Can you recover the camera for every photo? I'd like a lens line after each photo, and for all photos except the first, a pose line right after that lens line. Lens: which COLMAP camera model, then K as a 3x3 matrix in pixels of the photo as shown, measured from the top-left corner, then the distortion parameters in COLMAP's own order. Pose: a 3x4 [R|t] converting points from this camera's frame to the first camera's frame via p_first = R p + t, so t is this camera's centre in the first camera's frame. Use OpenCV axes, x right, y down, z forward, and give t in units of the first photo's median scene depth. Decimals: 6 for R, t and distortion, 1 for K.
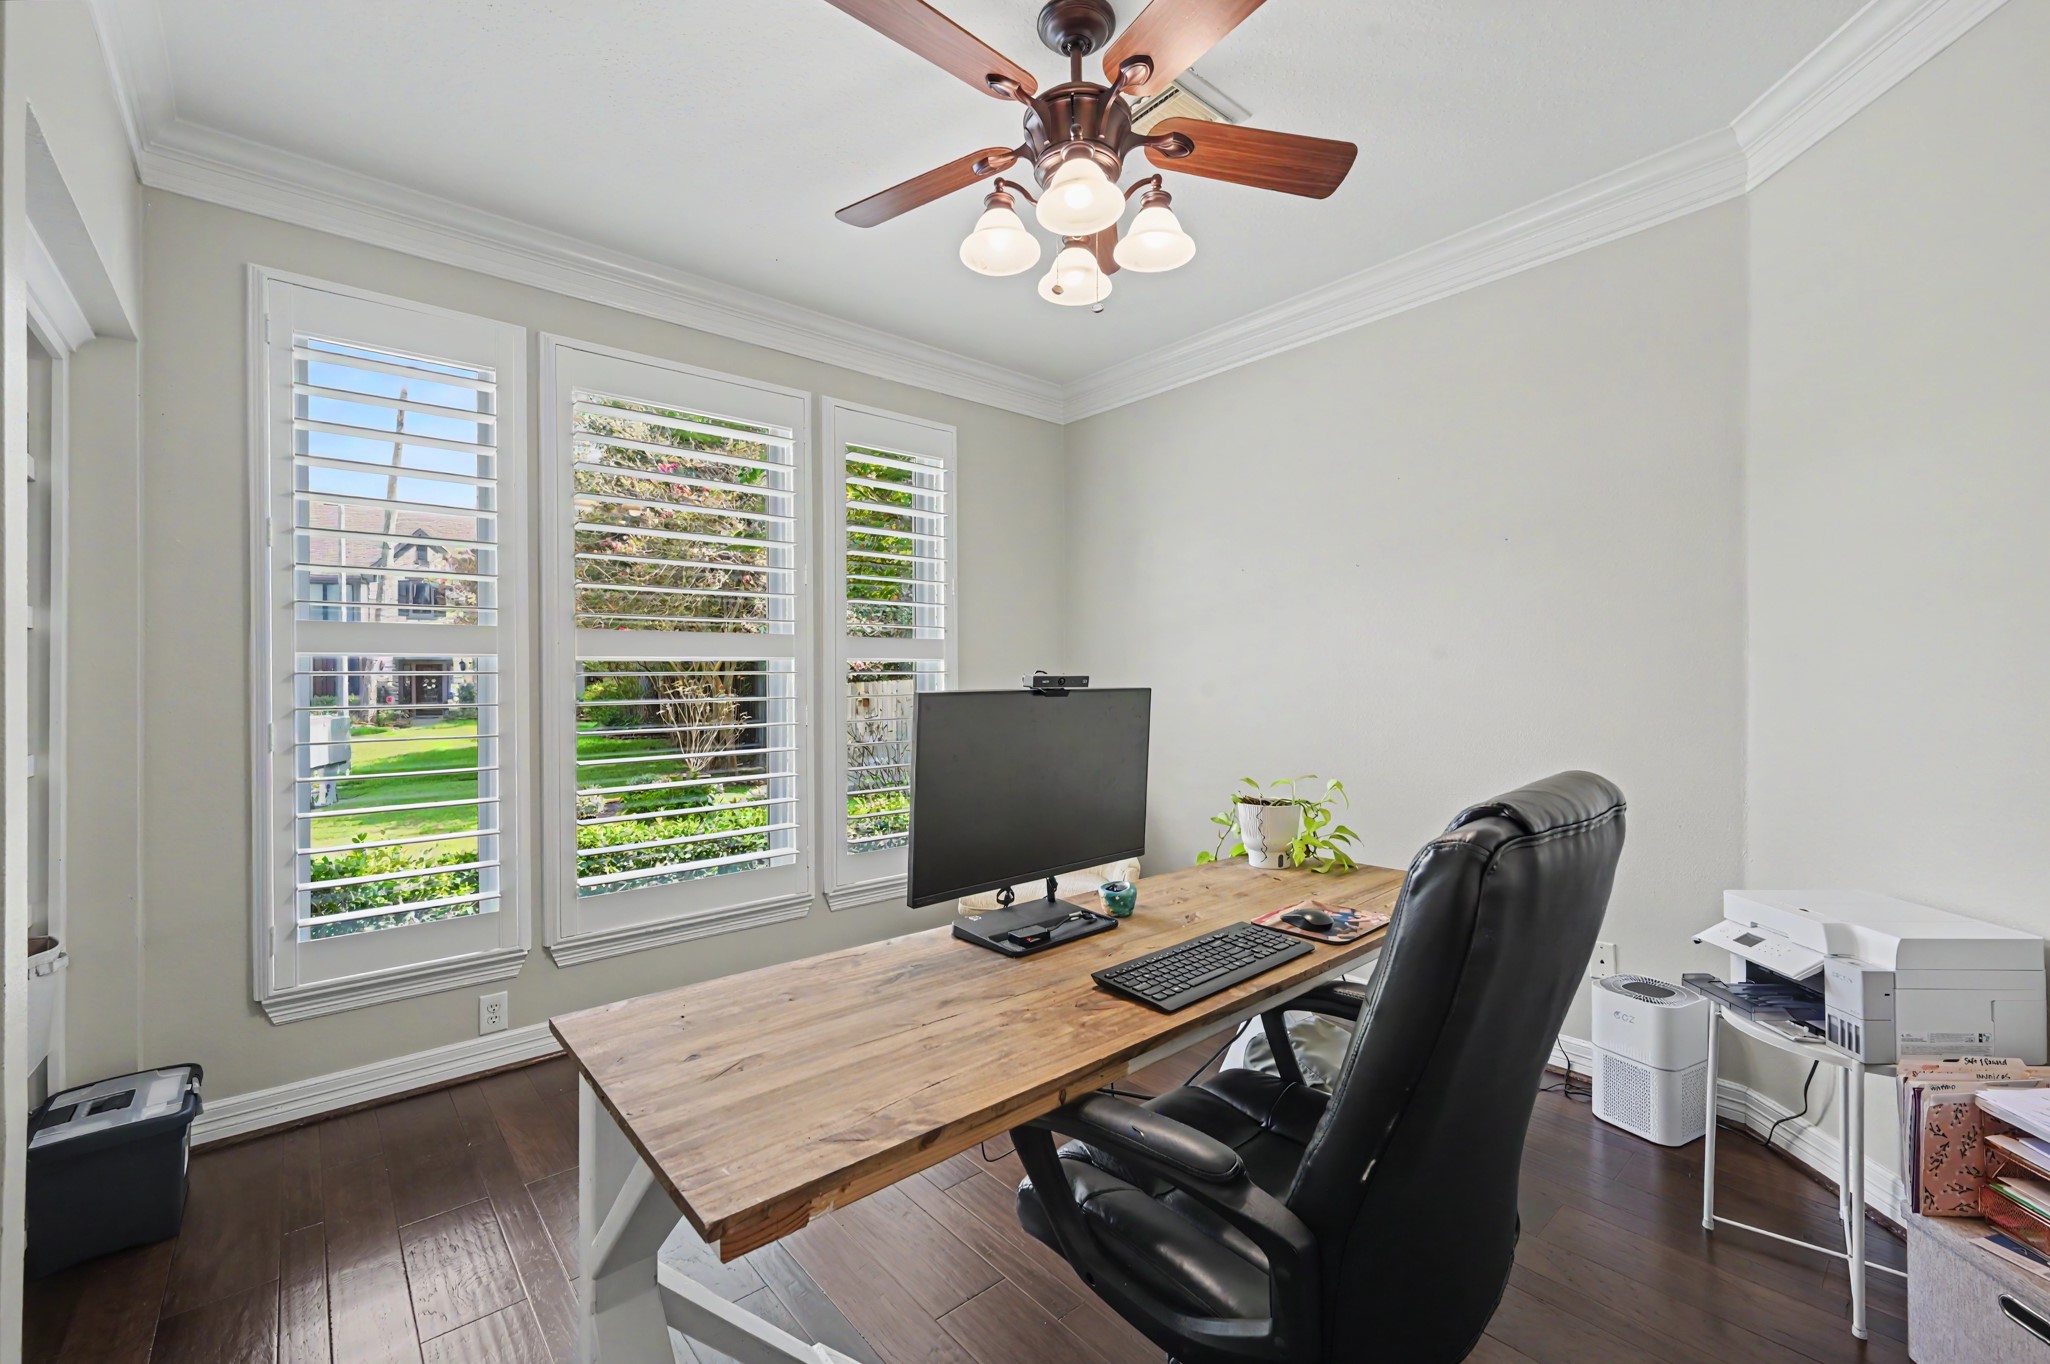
lens RADIAL K [[851.5, 0, 1026.6], [0, 851.5, 673.6], [0, 0, 1]] dist [-0.000111, -0.000078]
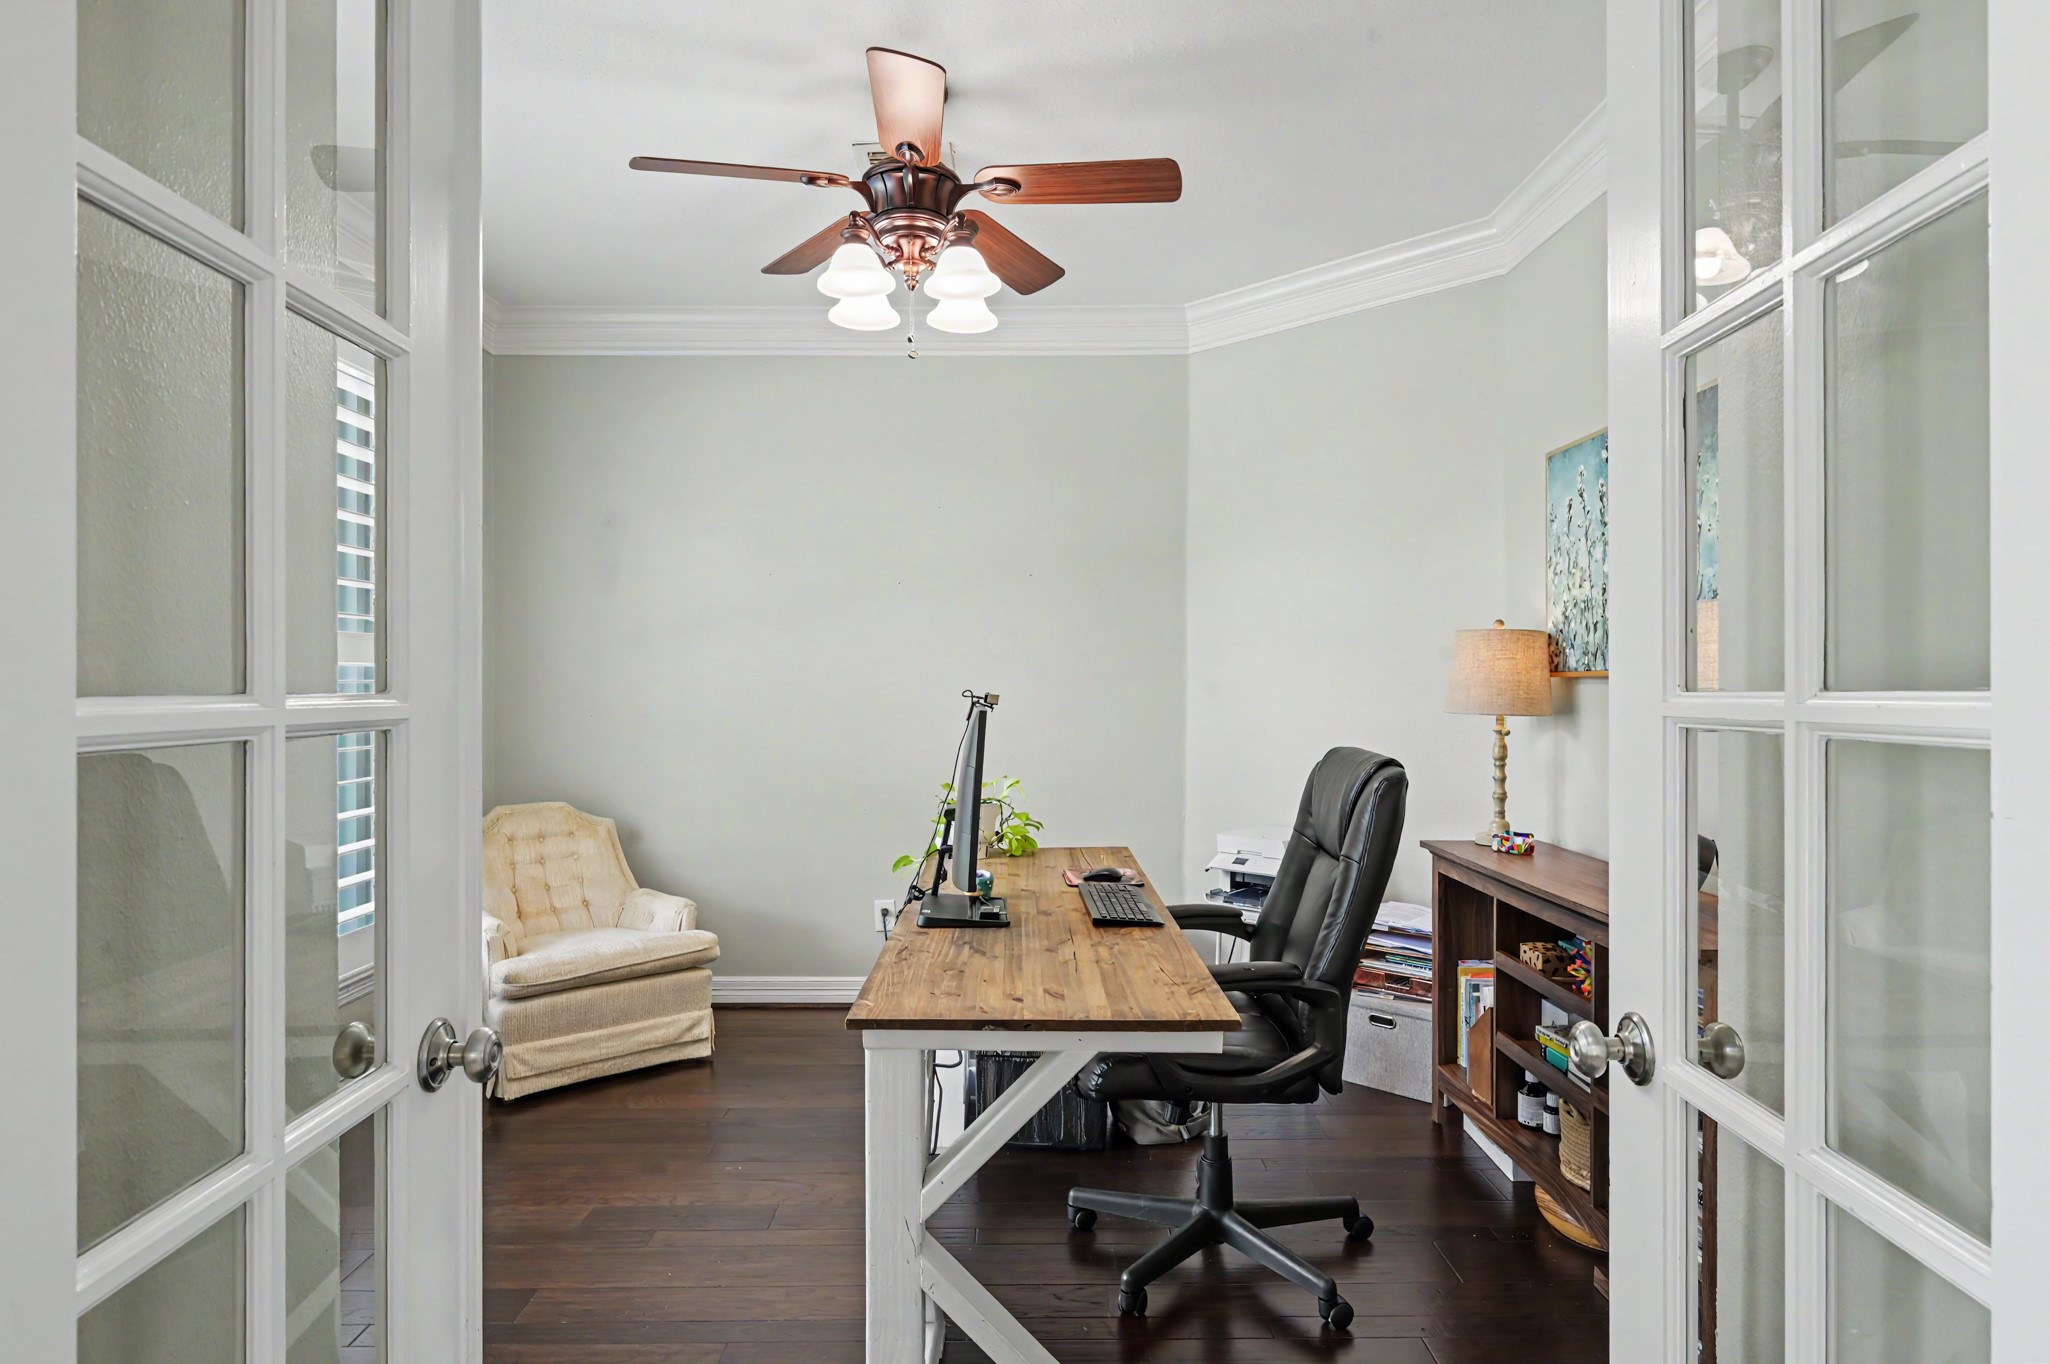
lens RADIAL K [[1173.9, 0, 1025.0], [0, 1173.9, 682.0], [0, 0, 1]] dist [-0.001328, -0.001104]
pose [[0.643923, 0.004289, 0.765079, -0.966150], [0.002830, 0.999964, -0.007988, 0.001082], [-0.765085, 0.007309, 0.643887, -0.064988]]
